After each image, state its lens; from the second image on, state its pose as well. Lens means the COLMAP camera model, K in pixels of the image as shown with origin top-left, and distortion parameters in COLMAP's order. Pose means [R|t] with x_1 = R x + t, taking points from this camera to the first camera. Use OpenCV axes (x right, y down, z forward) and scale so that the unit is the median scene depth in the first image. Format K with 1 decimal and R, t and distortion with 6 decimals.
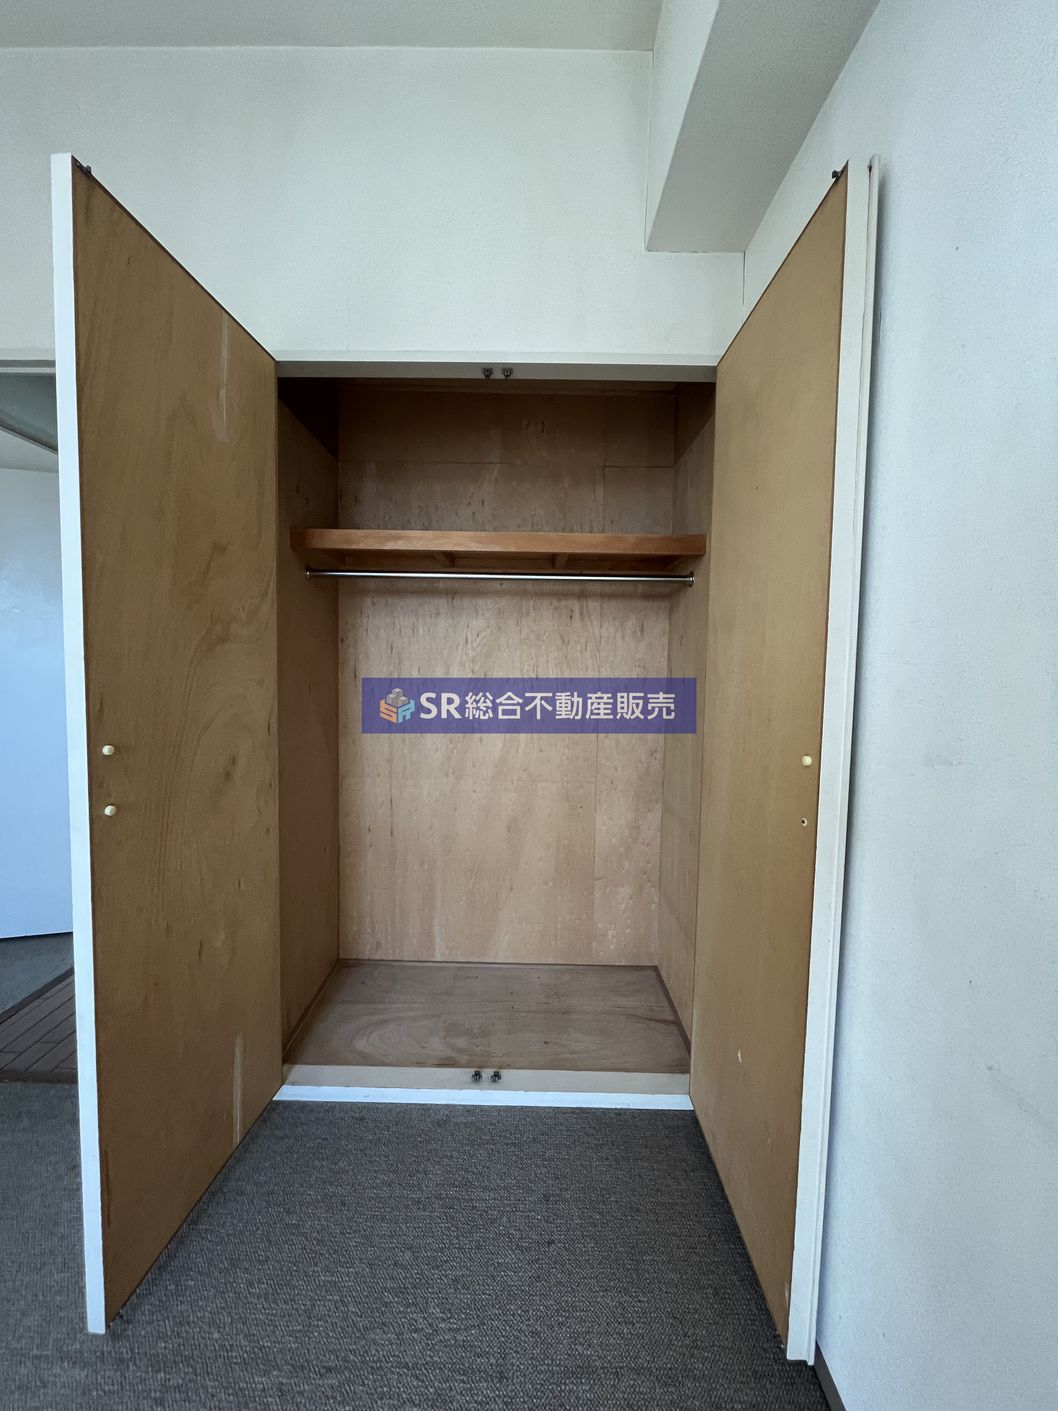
lens RADIAL K [[574.9, 0, 526.7], [0, 574.9, 700.8], [0, 0, 1]] dist [0.002900, 0.000435]
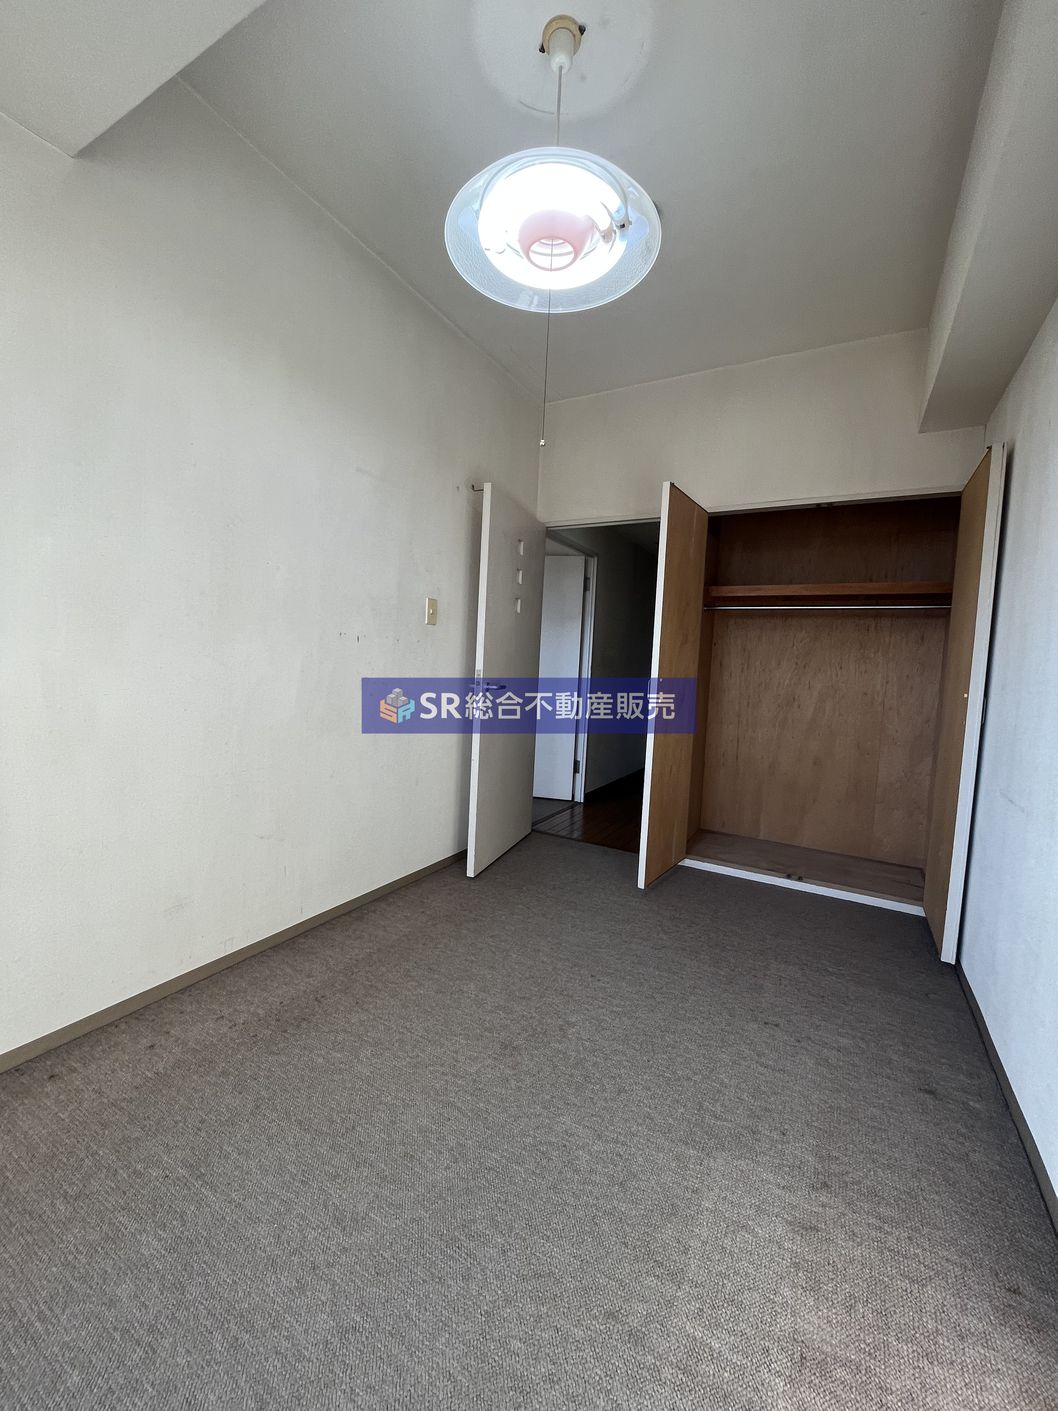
lens RADIAL K [[574.9, 0, 532.2], [0, 574.9, 702.6], [0, 0, 1]] dist [0.002900, 0.000435]
pose [[0.879899, 0.053902, -0.472094, 0.023997], [-0.060648, 0.998159, 0.000929, 0.103303], [0.471275, 0.027813, 0.881548, -0.794950]]
